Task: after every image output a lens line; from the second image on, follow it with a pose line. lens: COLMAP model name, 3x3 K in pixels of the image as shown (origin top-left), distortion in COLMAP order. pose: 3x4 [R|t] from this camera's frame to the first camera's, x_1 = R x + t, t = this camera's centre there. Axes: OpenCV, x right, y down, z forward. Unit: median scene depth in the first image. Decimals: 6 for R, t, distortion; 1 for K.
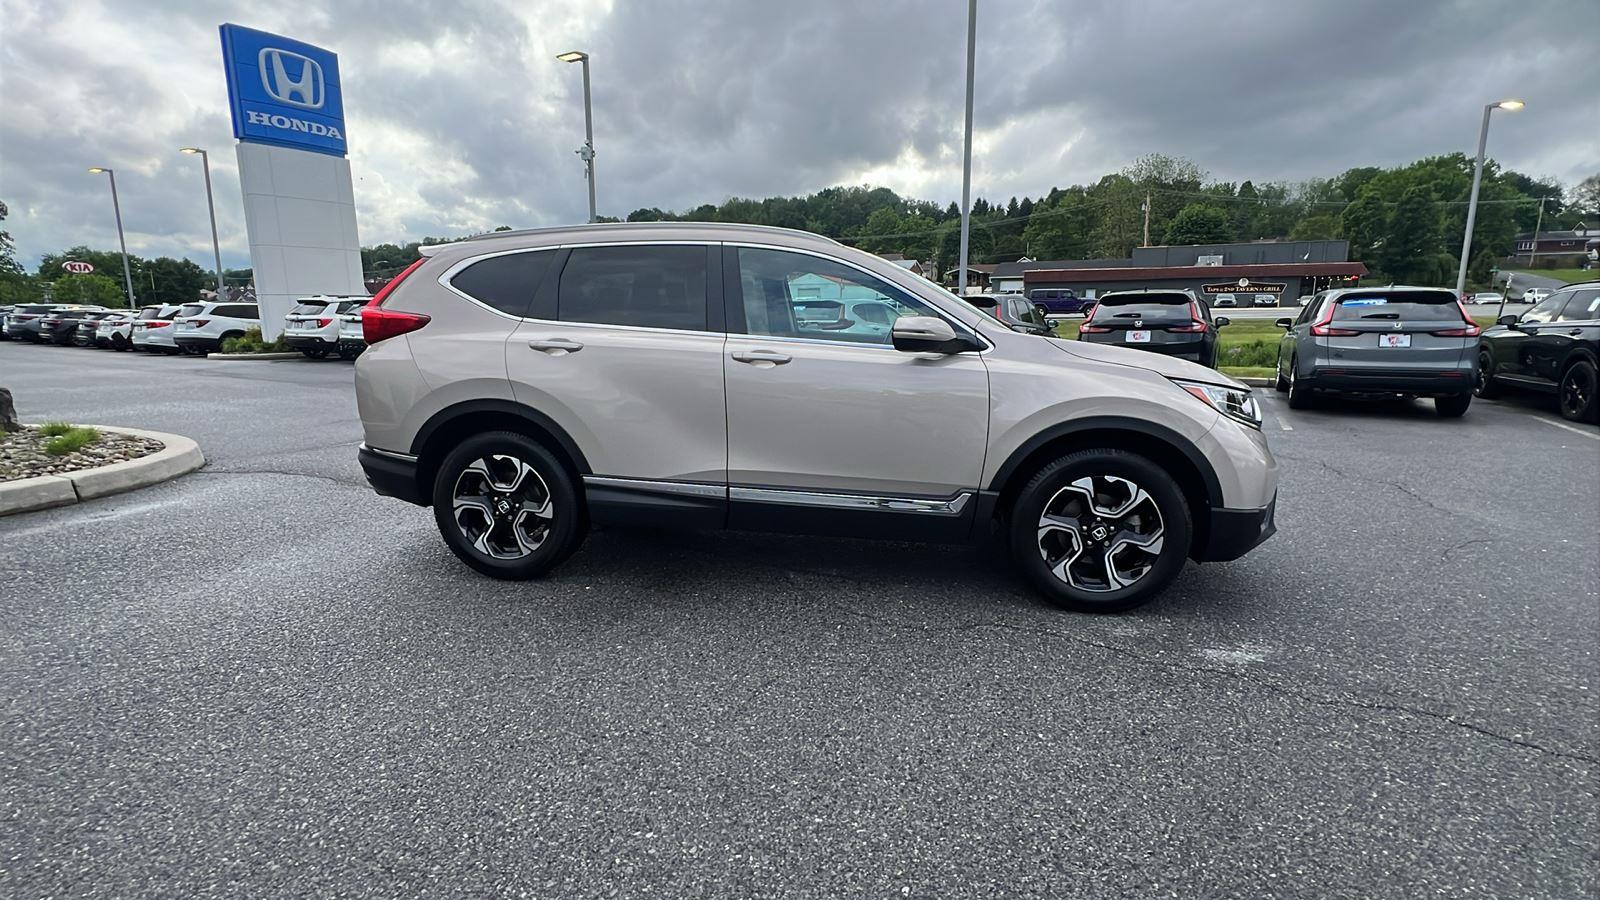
lens RADIAL K [[733.0, 0, 789.3], [0, 733.0, 450.5], [0, 0, 1]] dist [-0.003093, 0.000755]
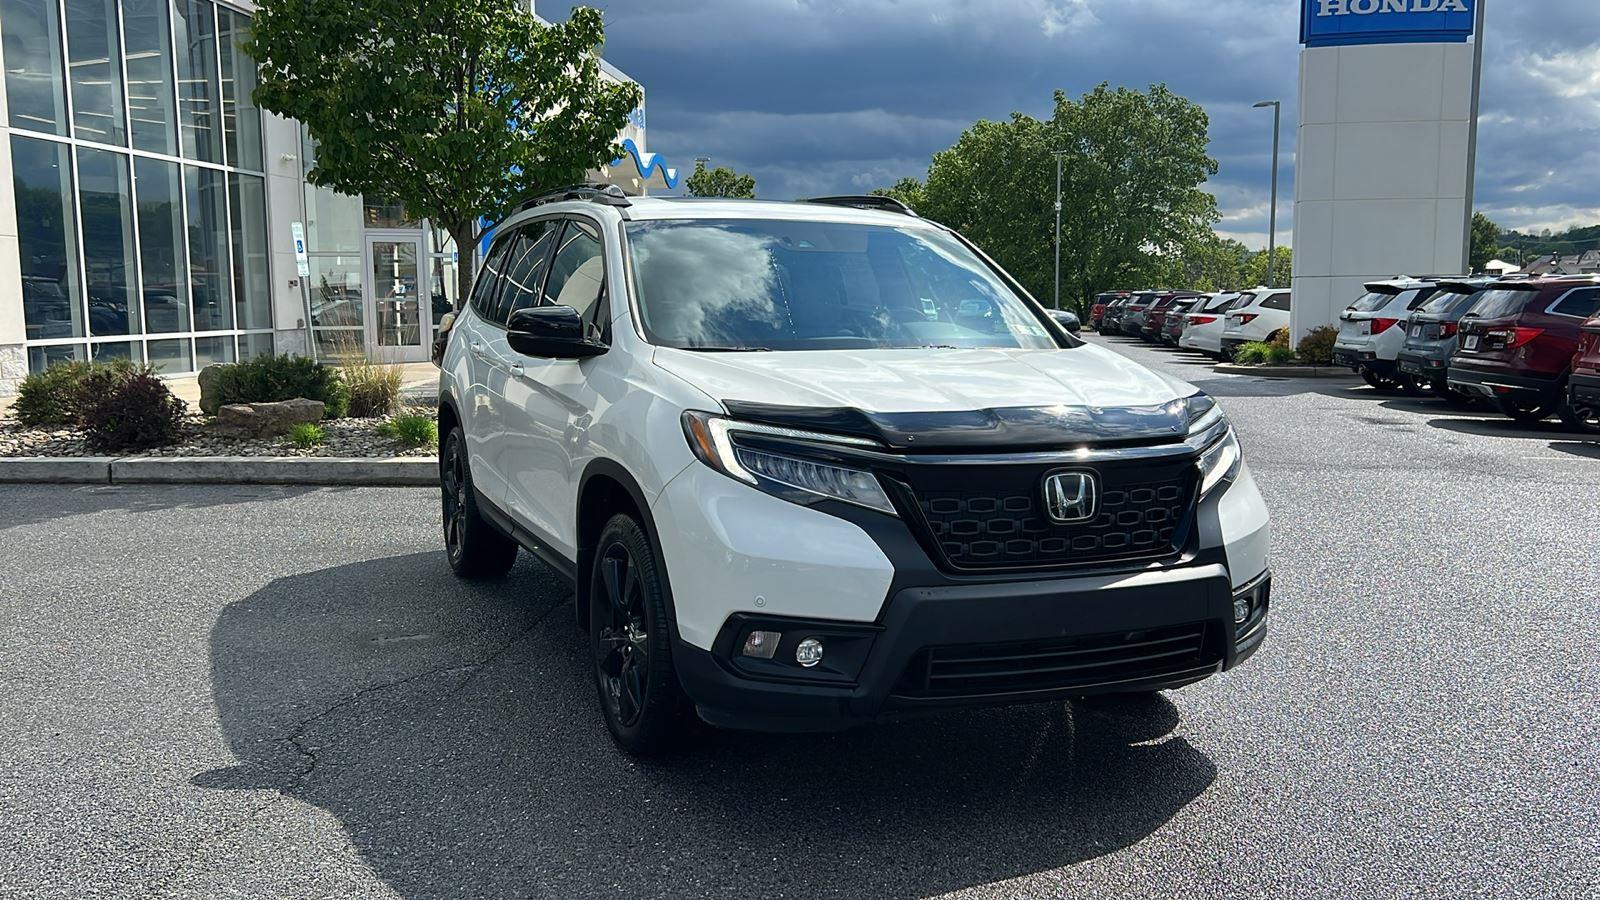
lens RADIAL K [[1377.2, 0, 800.1], [0, 1377.2, 462.3], [0, 0, 1]] dist [0.060021, -0.089494]
pose [[0.412063, 0.109526, -0.904548, 0.231356], [-0.173198, 0.984064, 0.040255, -0.025489], [0.894542, 0.140079, 0.424466, 0.113575]]
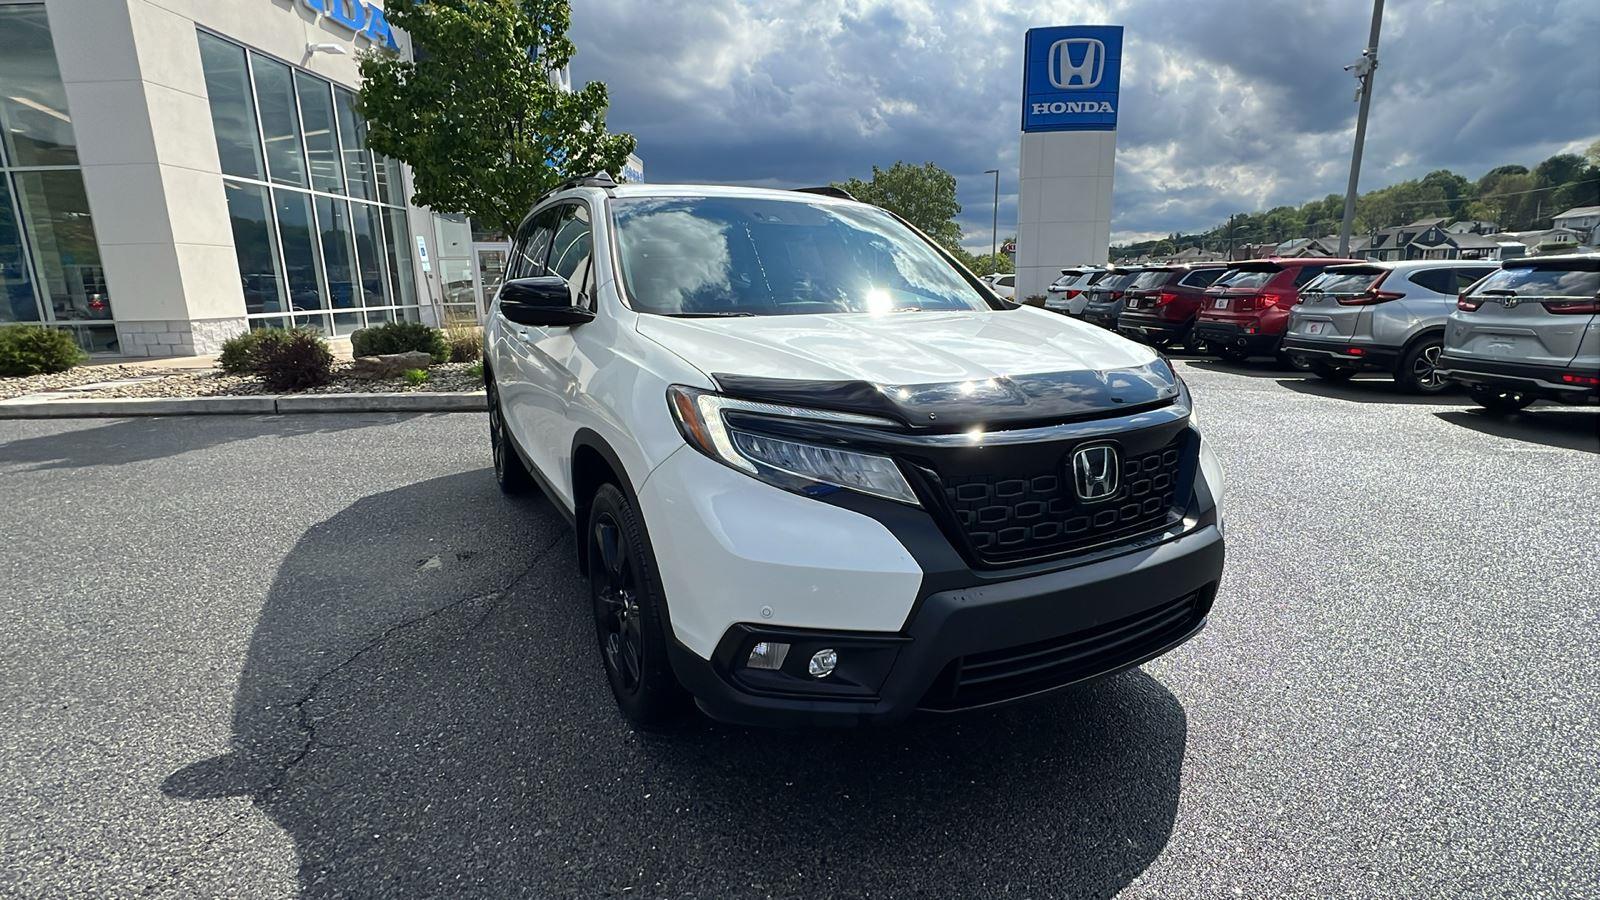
lens RADIAL K [[733.0, 0, 795.5], [0, 733.0, 445.8], [0, 0, 1]] dist [-0.003093, 0.000755]
pose [[0.485342, 0.185676, -0.854381, 0.147376], [-0.155147, 0.979972, 0.124836, -0.028318], [0.860449, 0.071967, 0.504429, 0.143921]]
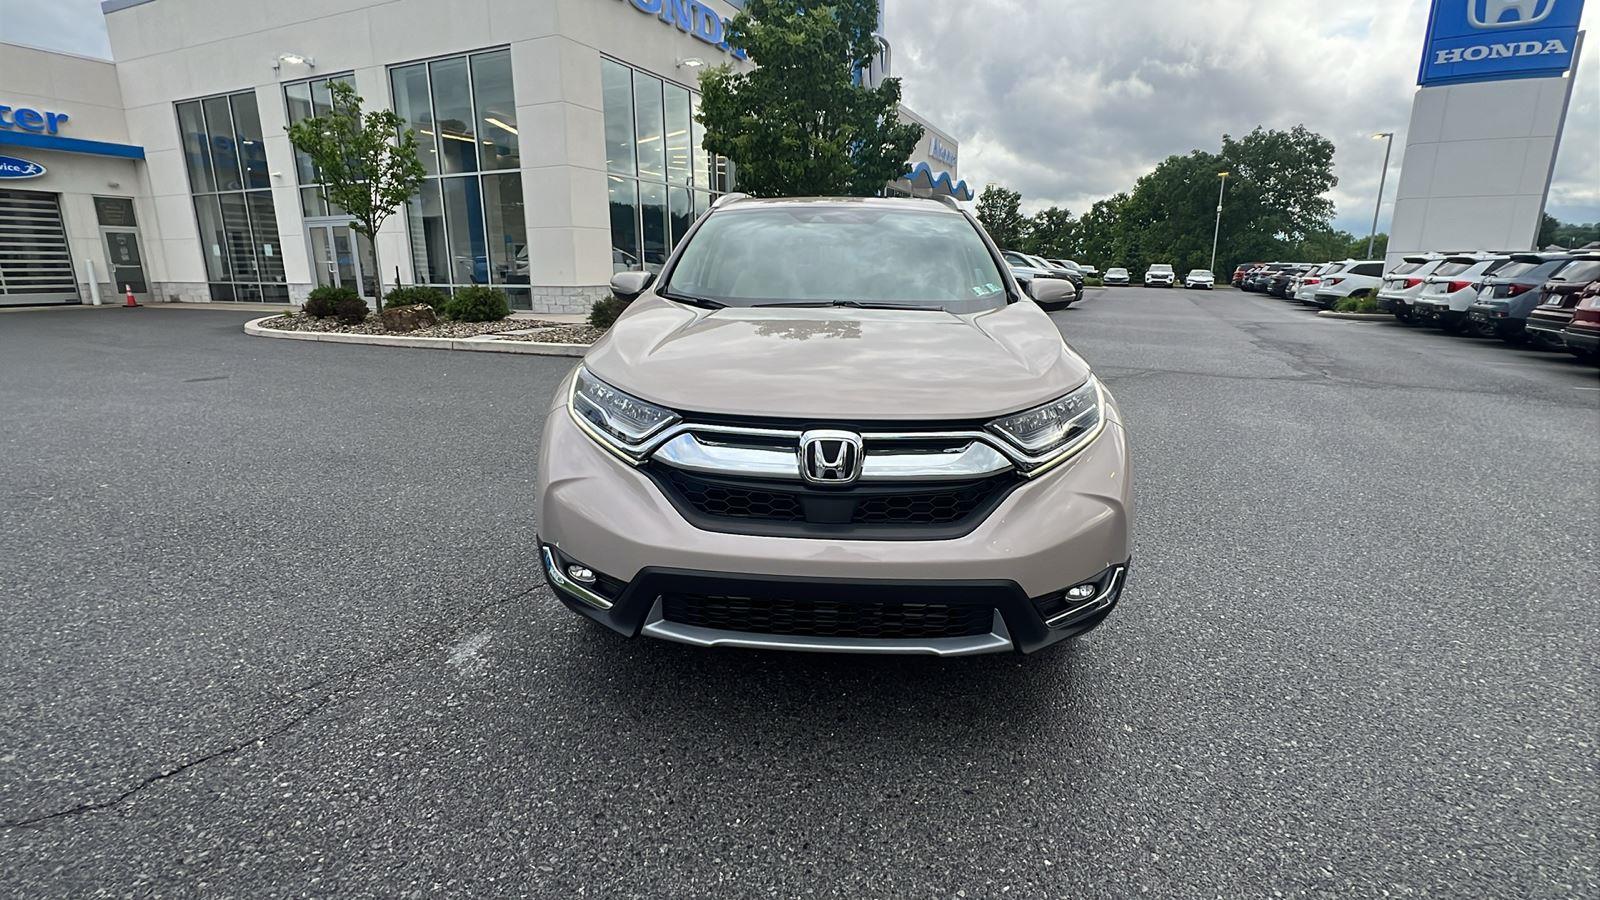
lens RADIAL K [[733.0, 0, 796.1], [0, 733.0, 445.8], [0, 0, 1]] dist [-0.003093, 0.000755]
pose [[0.100788, 0.240178, -0.965482, 0.185734], [-0.194210, 0.956505, 0.217671, -0.030017], [0.975769, 0.165567, 0.143049, 0.155265]]
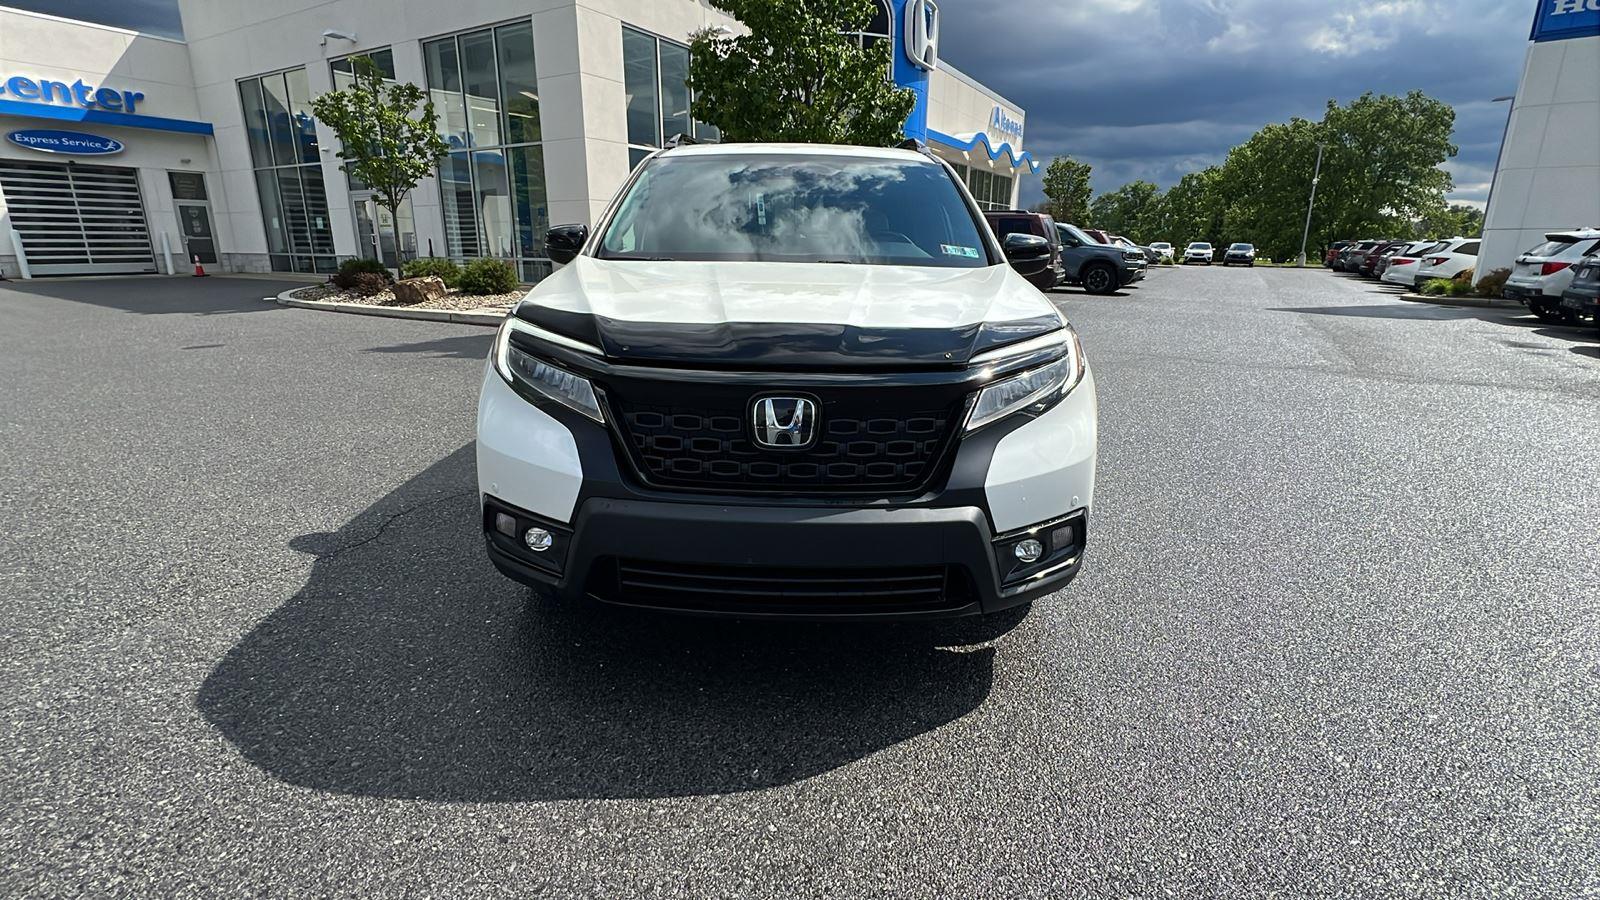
lens RADIAL K [[733.0, 0, 797.8], [0, 733.0, 447.1], [0, 0, 1]] dist [-0.003093, 0.000755]
pose [[0.003551, 0.273391, -0.961896, 0.175971], [-0.199933, 0.942675, 0.267190, -0.040460], [0.979803, 0.191366, 0.058008, 0.211584]]
